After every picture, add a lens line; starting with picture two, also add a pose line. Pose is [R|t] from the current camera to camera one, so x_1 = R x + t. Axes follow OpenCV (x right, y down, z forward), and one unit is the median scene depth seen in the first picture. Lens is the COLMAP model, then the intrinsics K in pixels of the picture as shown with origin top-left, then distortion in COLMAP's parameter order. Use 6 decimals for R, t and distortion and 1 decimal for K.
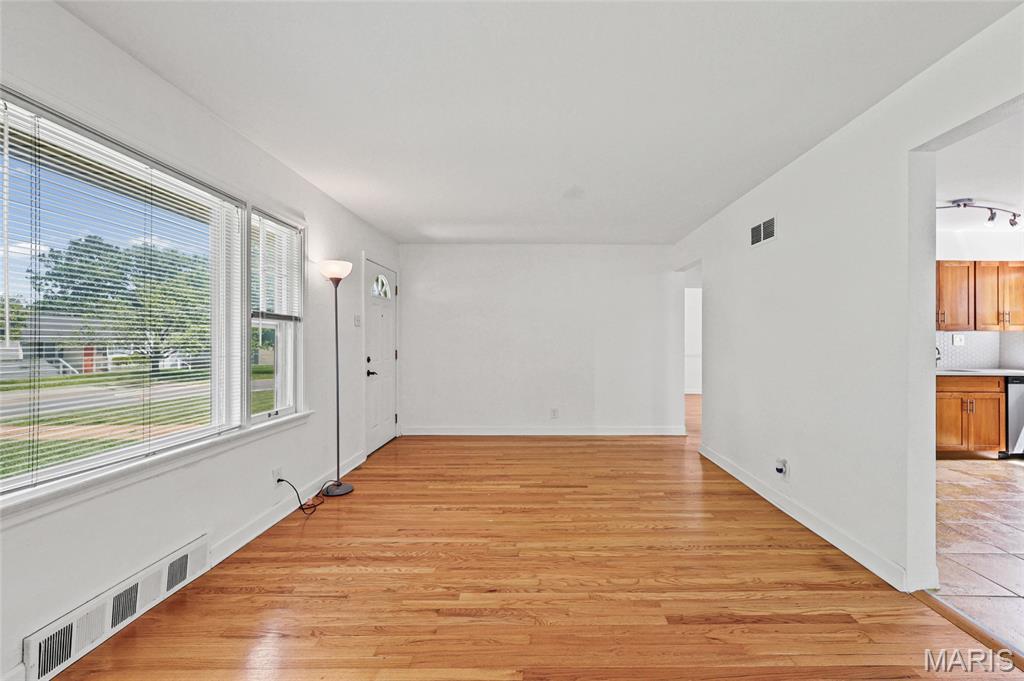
lens RADIAL K [[420.2, 0, 544.9], [0, 420.2, 337.2], [0, 0, 1]] dist [0.001256, 0.000245]
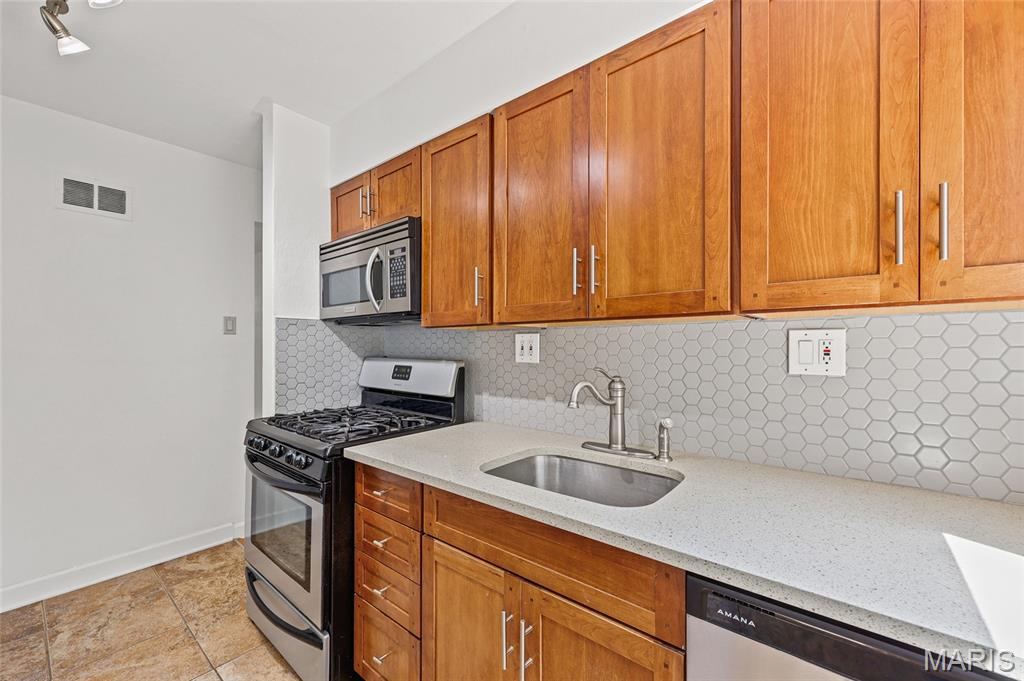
lens RADIAL K [[417.5, 0, 512.0], [0, 417.5, 340.5], [0, 0, 1]] dist [0.000069, -0.000031]
pose [[0.759951, -0.017600, -0.649742, 1.073447], [0.018098, 0.999819, -0.005914, -0.002200], [0.649728, -0.007265, 0.760132, 0.761124]]
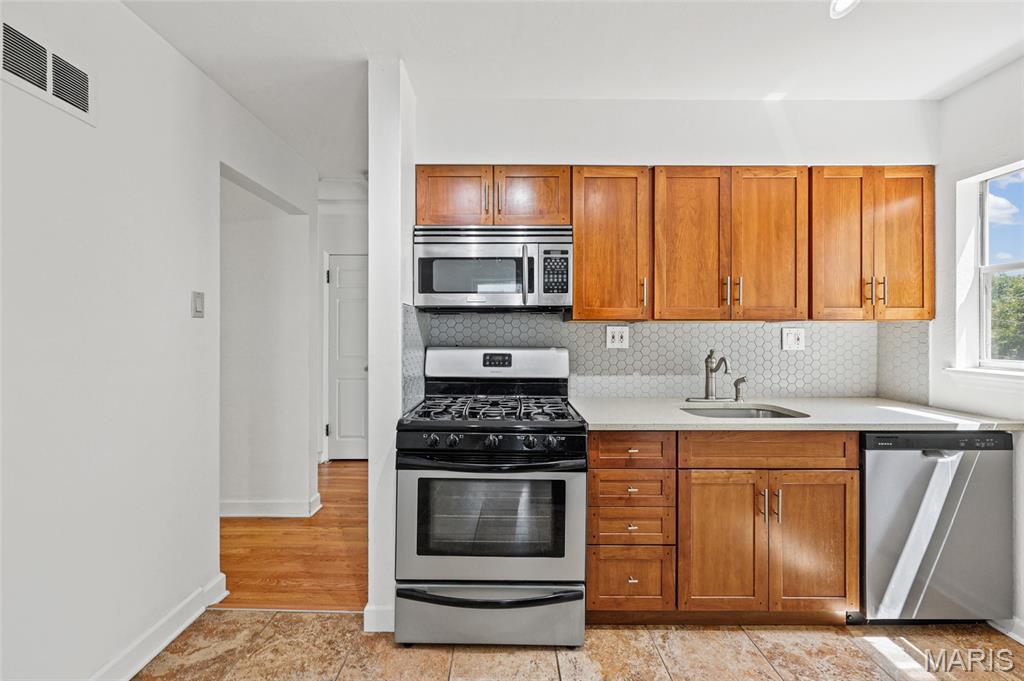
lens RADIAL K [[416.9, 0, 508.7], [0, 416.9, 330.0], [0, 0, 1]] dist [-0.000828, -0.000417]
pose [[0.999901, -0.005985, -0.012712, 0.703139], [0.006061, 0.999964, 0.005887, -0.009923], [0.012676, -0.005963, 0.999902, 0.547072]]
